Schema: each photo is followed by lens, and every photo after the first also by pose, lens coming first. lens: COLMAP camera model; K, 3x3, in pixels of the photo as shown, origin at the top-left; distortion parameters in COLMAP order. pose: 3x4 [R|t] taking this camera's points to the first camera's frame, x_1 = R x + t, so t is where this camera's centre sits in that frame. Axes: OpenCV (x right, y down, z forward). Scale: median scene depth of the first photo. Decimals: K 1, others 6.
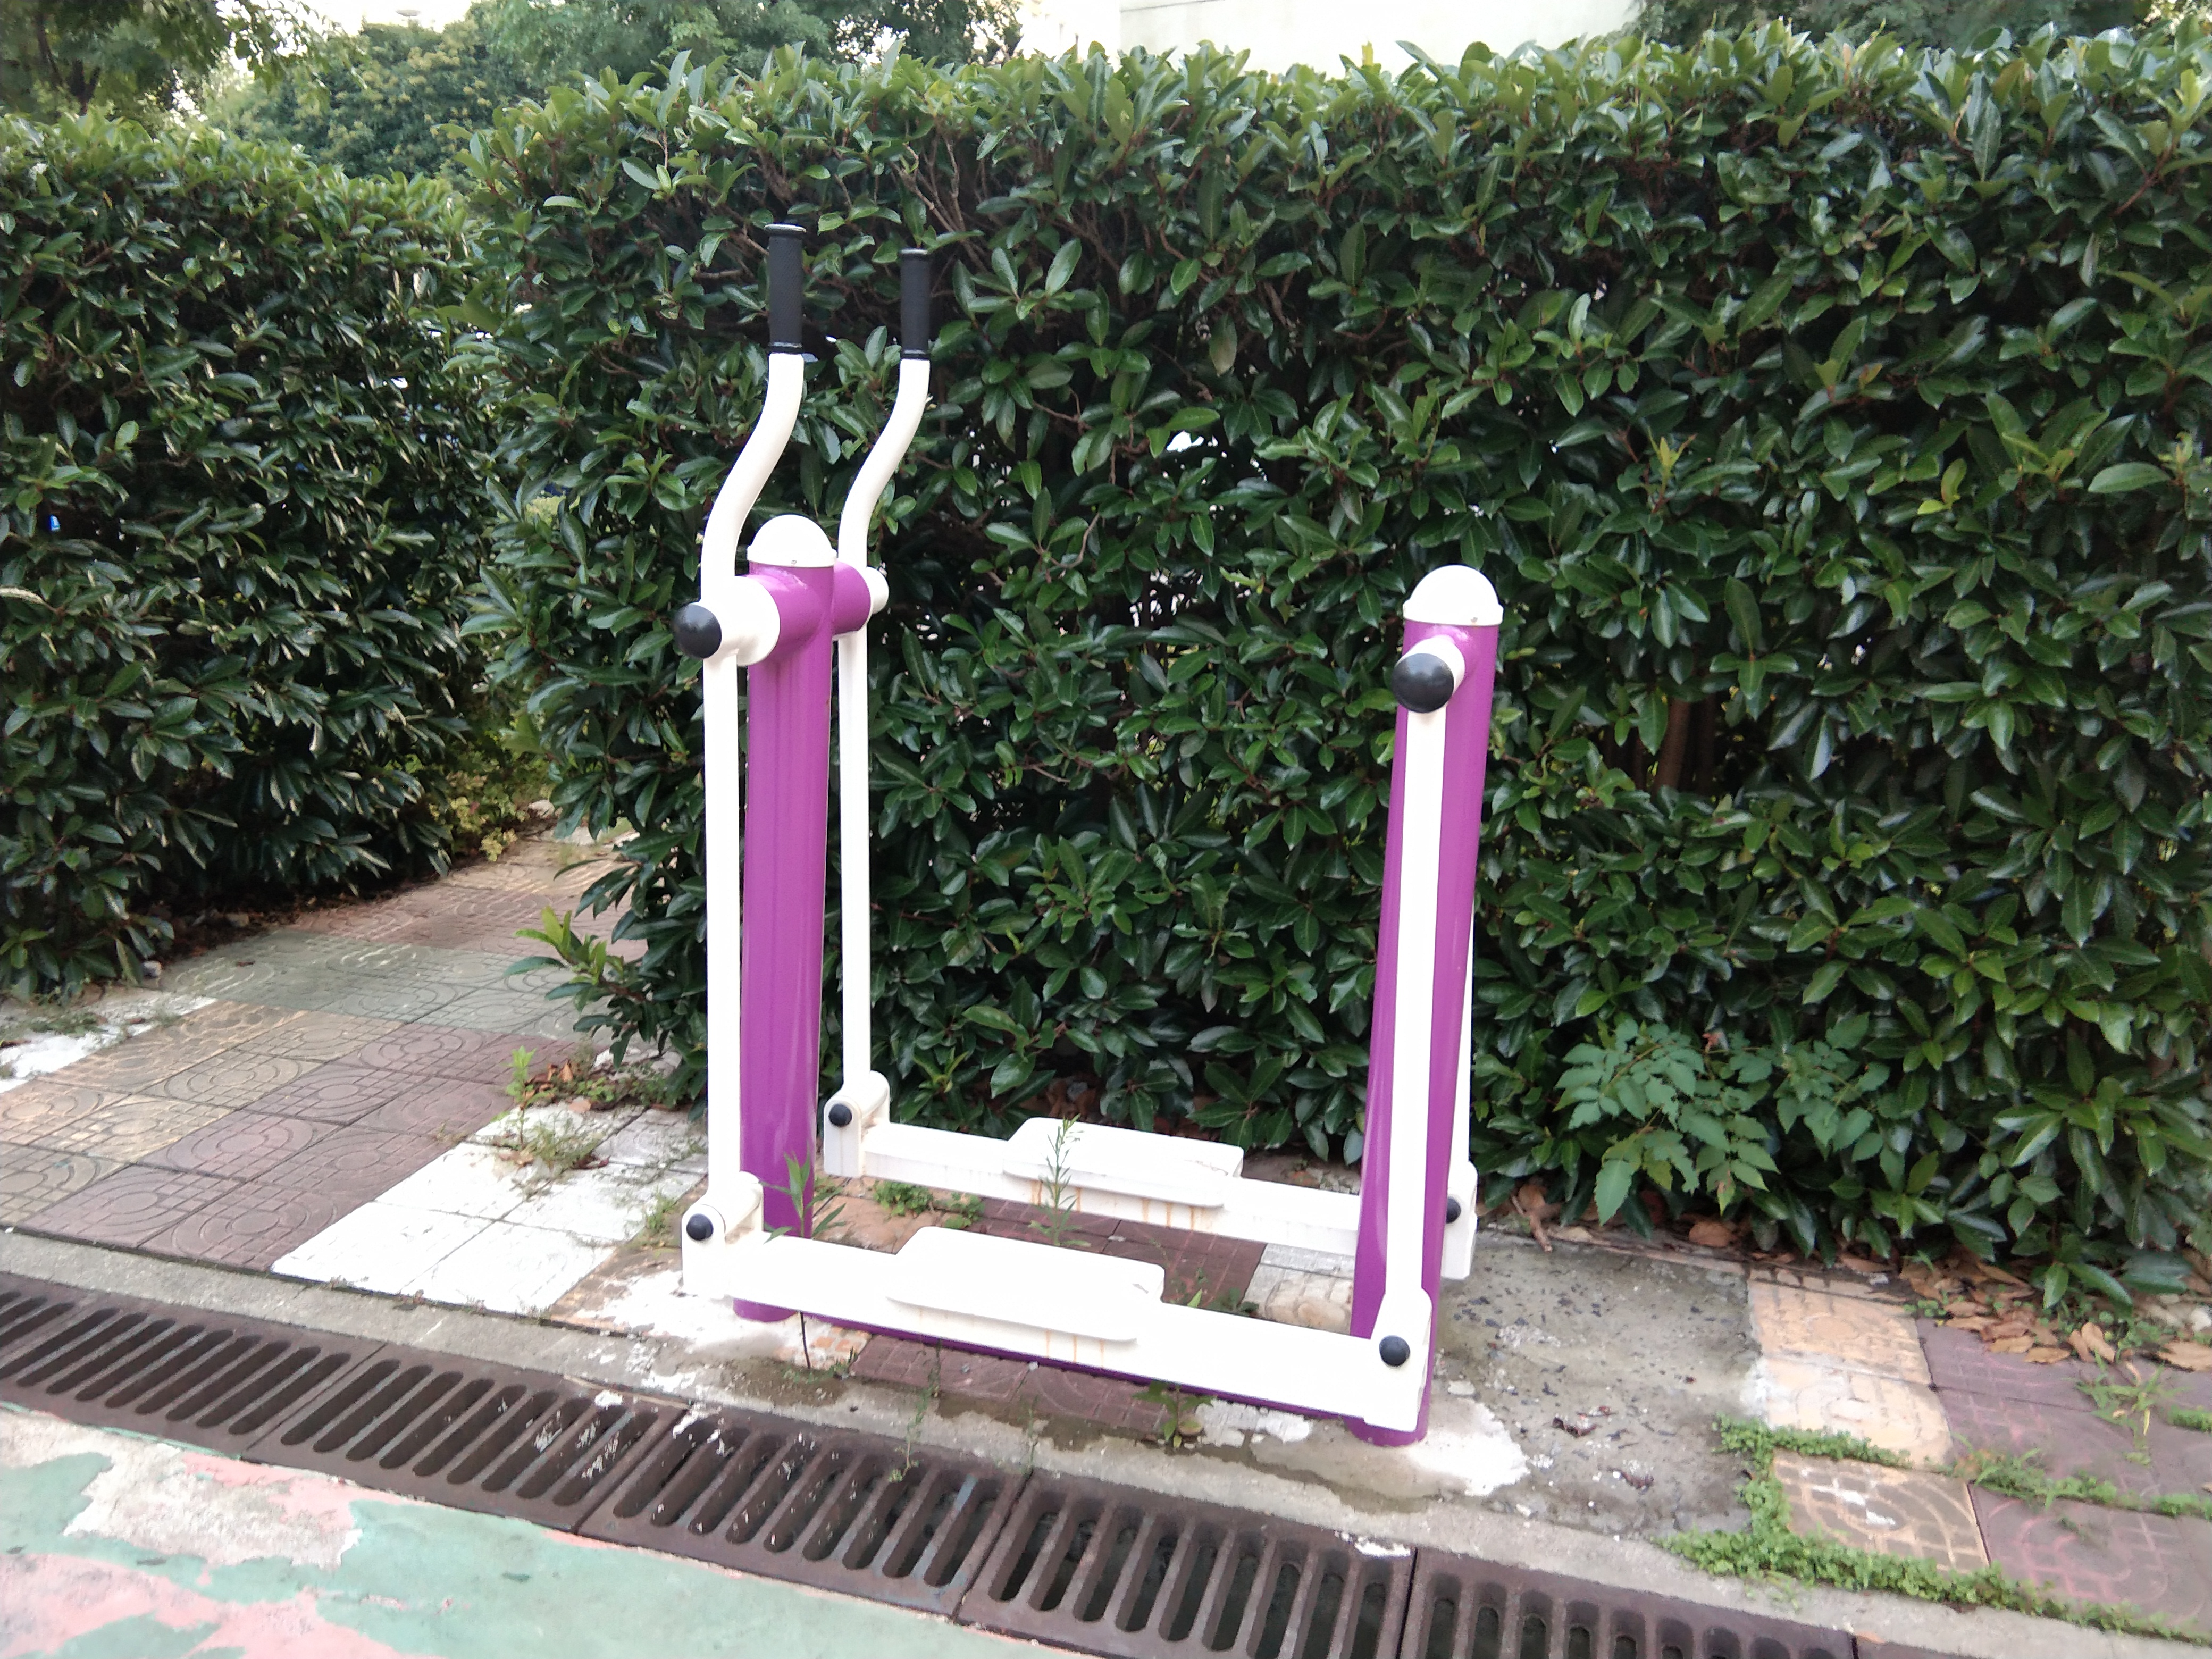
lens RADIAL K [[1834.4, 0, 1106.0], [0, 1834.4, 829.5], [0, 0, 1]] dist [0.045803, -0.007956]
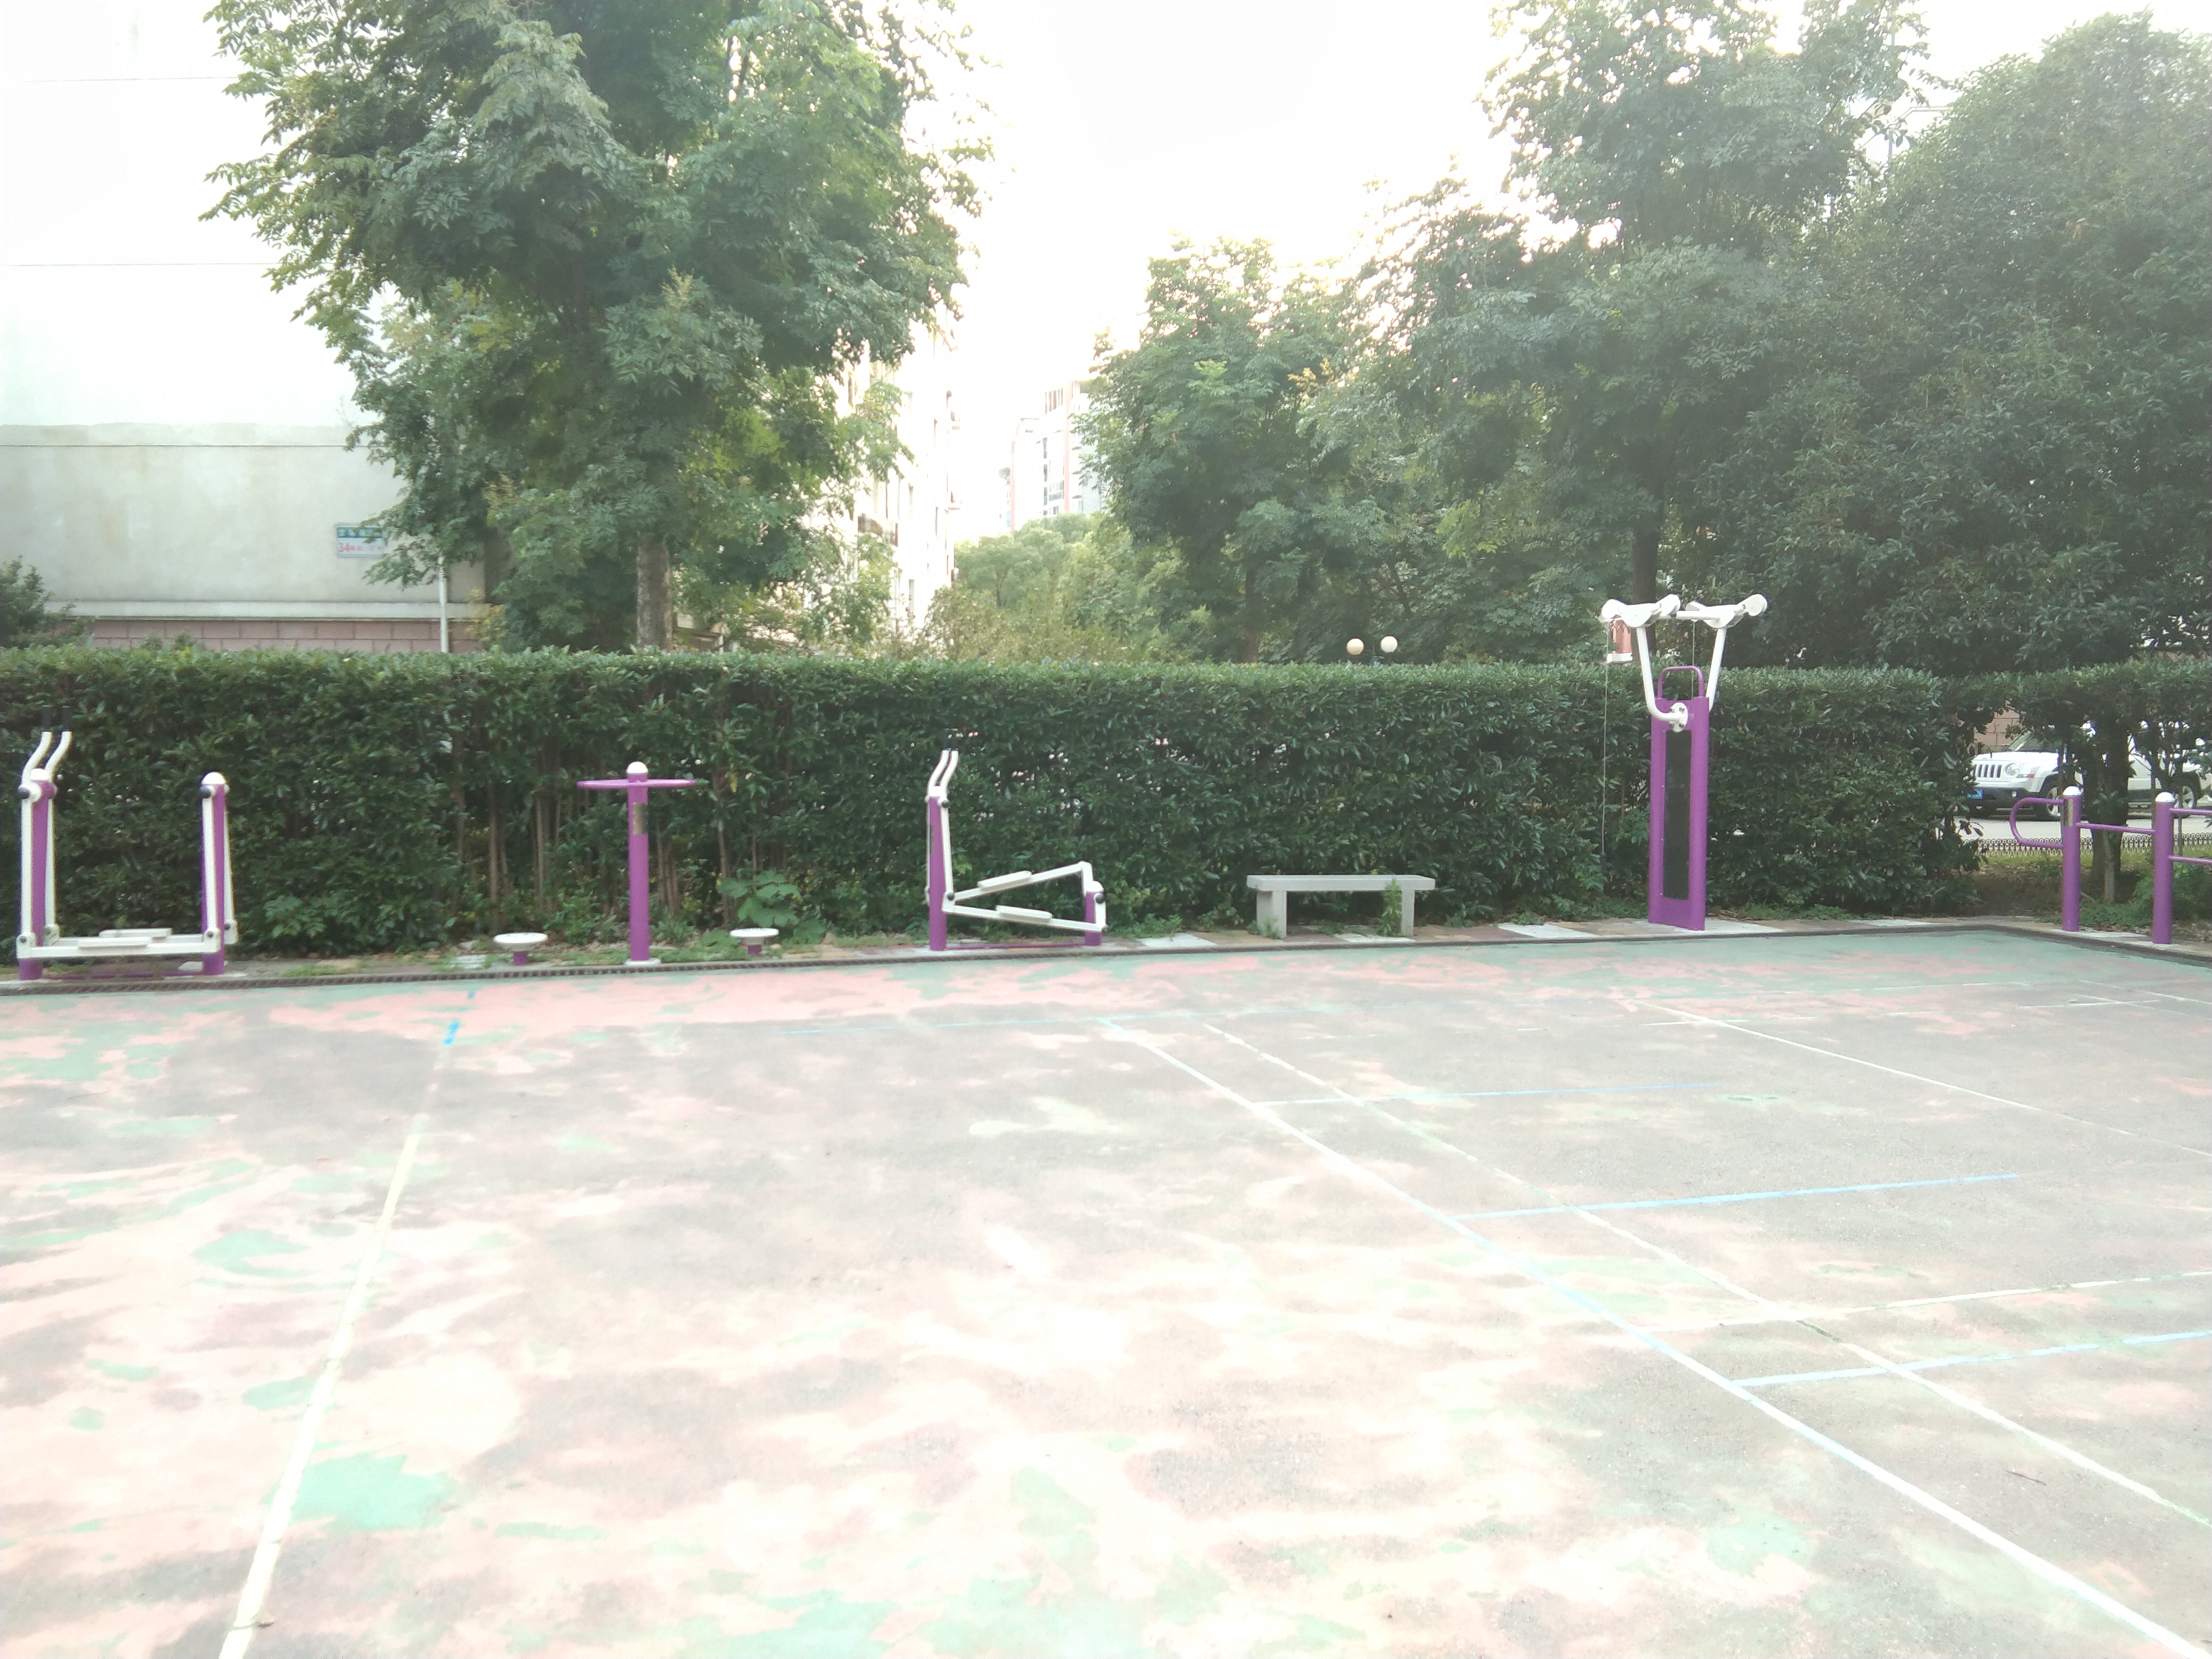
lens RADIAL K [[1834.4, 0, 1106.0], [0, 1834.4, 829.5], [0, 0, 1]] dist [0.045803, -0.007956]
pose [[0.843330, -0.044761, 0.535529, -0.349762], [0.138800, 0.980855, -0.136594, 0.779333], [-0.519162, 0.189525, 0.833397, -3.332906]]
